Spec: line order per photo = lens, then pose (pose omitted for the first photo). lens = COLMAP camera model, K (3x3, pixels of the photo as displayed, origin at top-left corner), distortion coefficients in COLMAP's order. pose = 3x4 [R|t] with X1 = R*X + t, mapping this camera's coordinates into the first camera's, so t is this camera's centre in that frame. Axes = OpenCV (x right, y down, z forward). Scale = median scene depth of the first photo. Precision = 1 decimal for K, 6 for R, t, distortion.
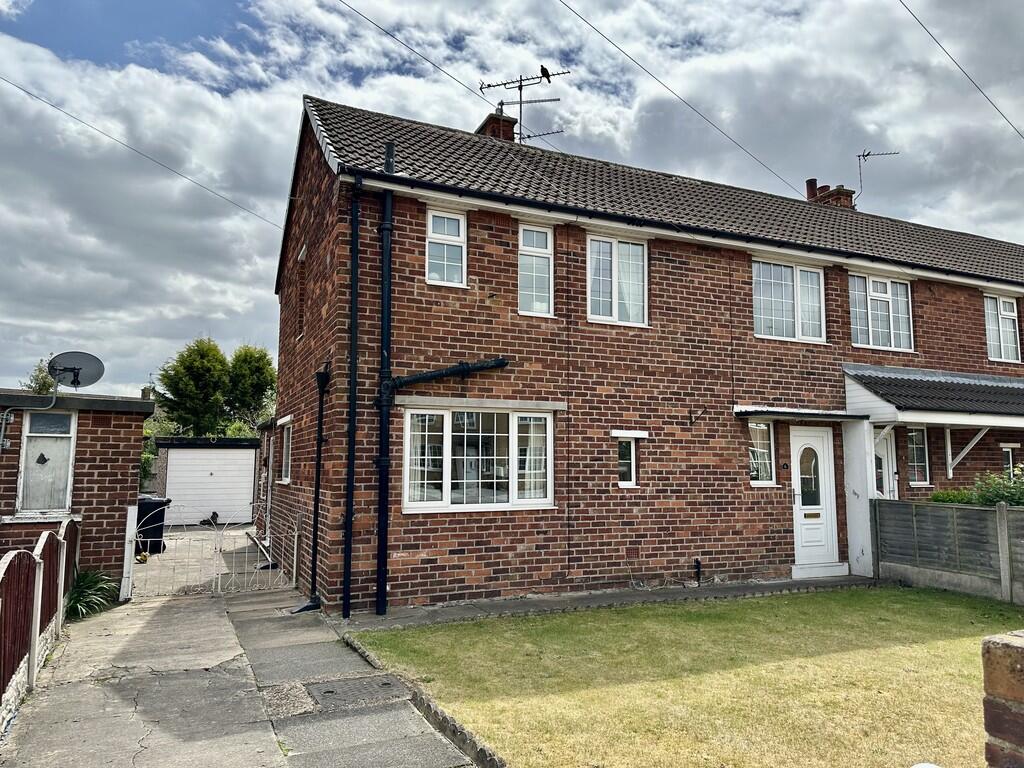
lens RADIAL K [[718.8, 0, 510.5], [0, 718.8, 383.5], [0, 0, 1]] dist [0.002279, -0.000132]
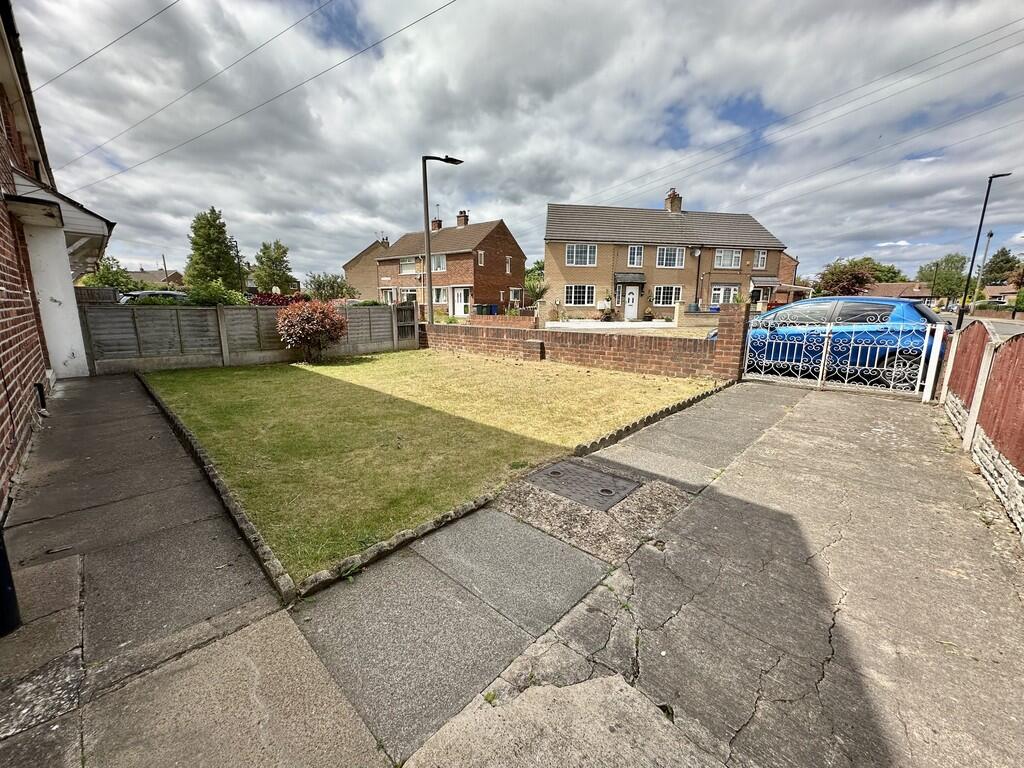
lens RADIAL K [[407.9, 0, 509.0], [0, 407.9, 382.6], [0, 0, 1]] dist [-0.000878, -0.000202]
pose [[-0.362820, -0.181138, 0.914085, -0.536539], [-0.118790, 0.981913, 0.147429, 0.183501], [-0.924257, -0.055094, -0.377775, 1.069089]]
